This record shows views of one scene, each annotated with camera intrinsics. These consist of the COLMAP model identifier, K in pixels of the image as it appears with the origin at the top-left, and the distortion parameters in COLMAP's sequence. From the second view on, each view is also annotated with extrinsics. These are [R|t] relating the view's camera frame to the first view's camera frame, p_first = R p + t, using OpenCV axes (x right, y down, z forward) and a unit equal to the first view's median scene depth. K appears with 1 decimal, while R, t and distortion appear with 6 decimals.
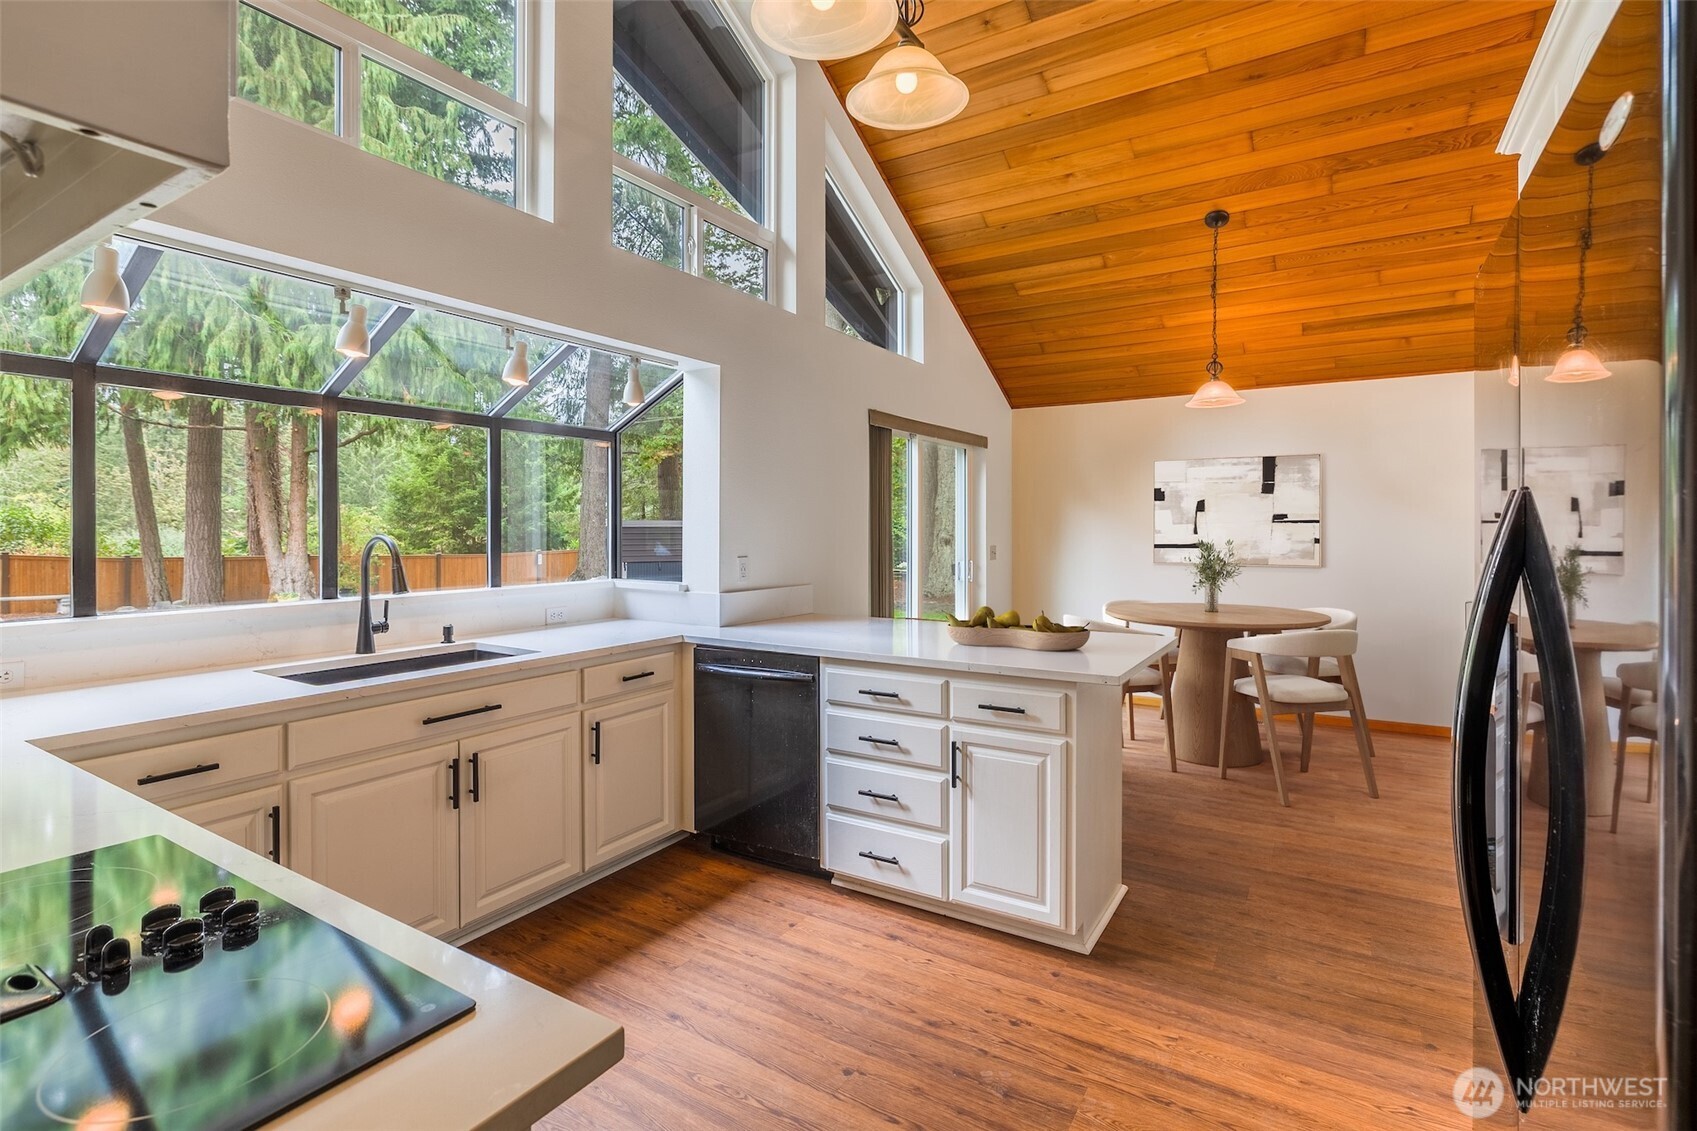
lens RADIAL K [[800.8, 0, 846.5], [0, 800.8, 552.1], [0, 0, 1]] dist [-0.003854, -0.000465]
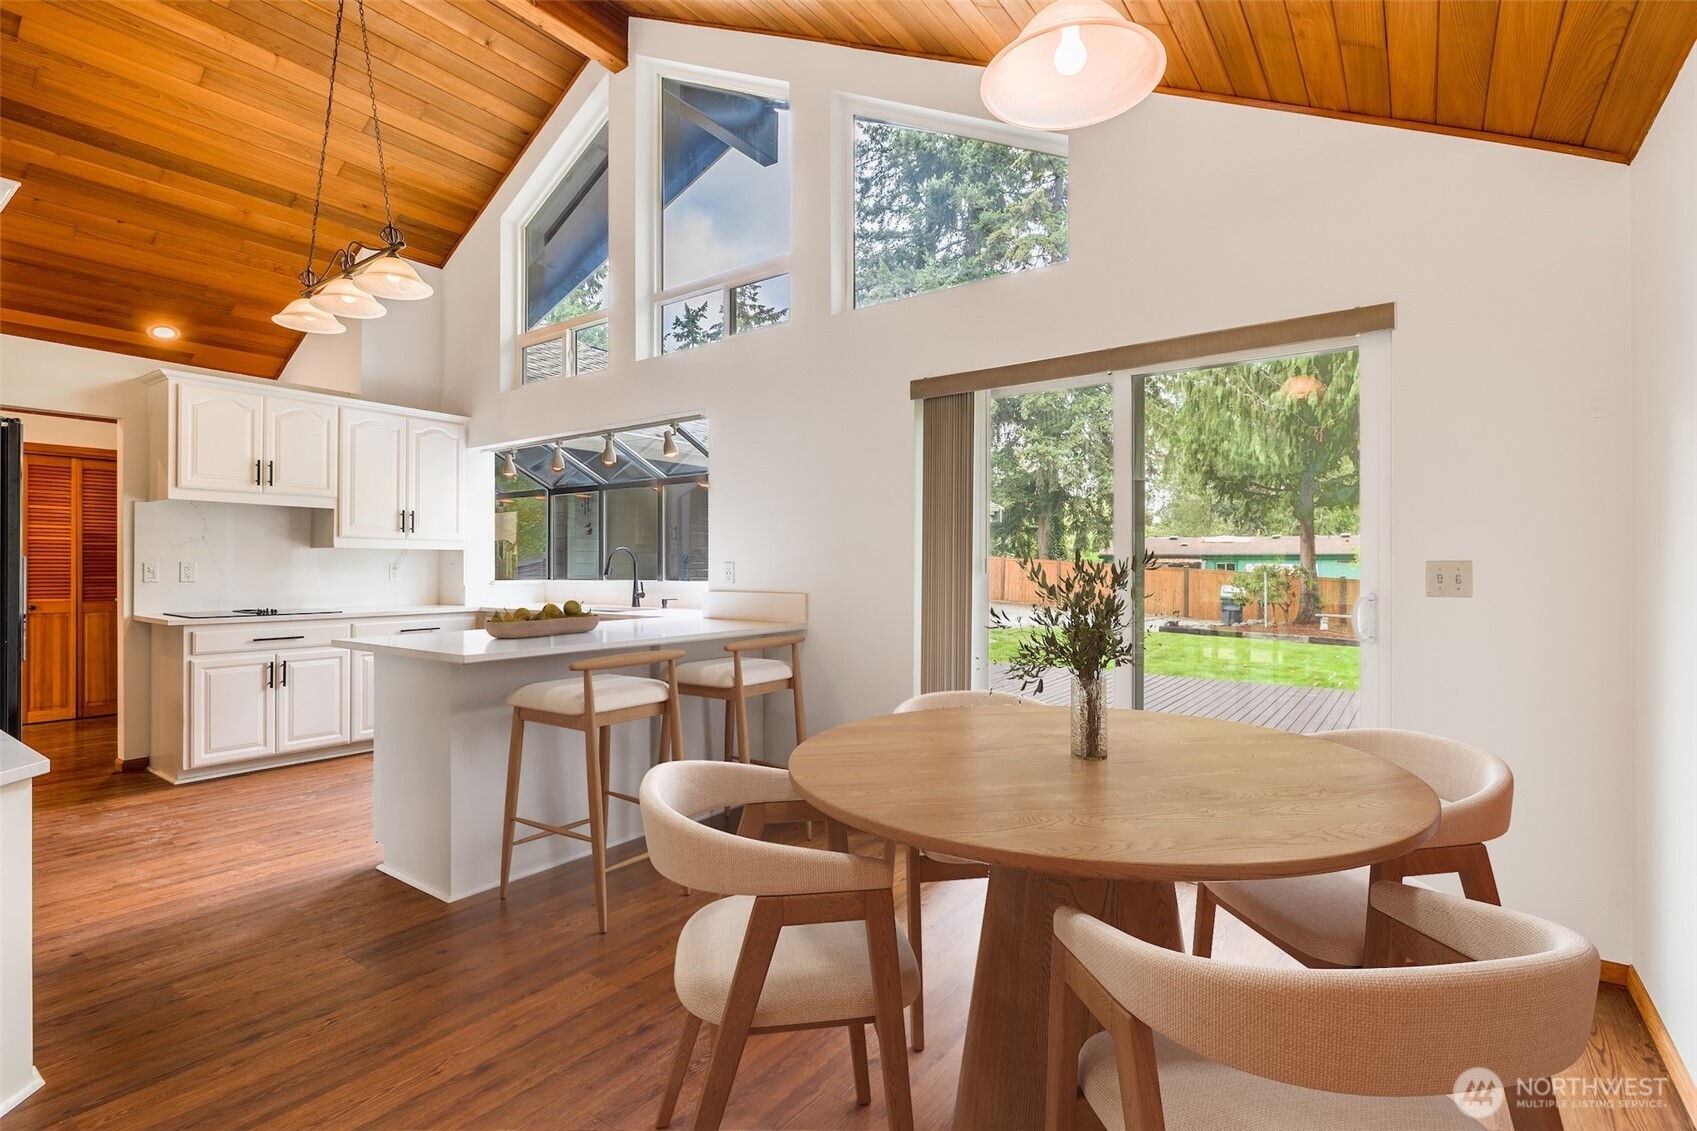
lens RADIAL K [[800.8, 0, 846.5], [0, 800.8, 552.1], [0, 0, 1]] dist [-0.003854, -0.000465]
pose [[-0.066474, -0.017277, -0.997639, 1.616899], [-0.031825, 0.999378, -0.015187, 0.001856], [0.997280, 0.030741, -0.066983, 1.927671]]
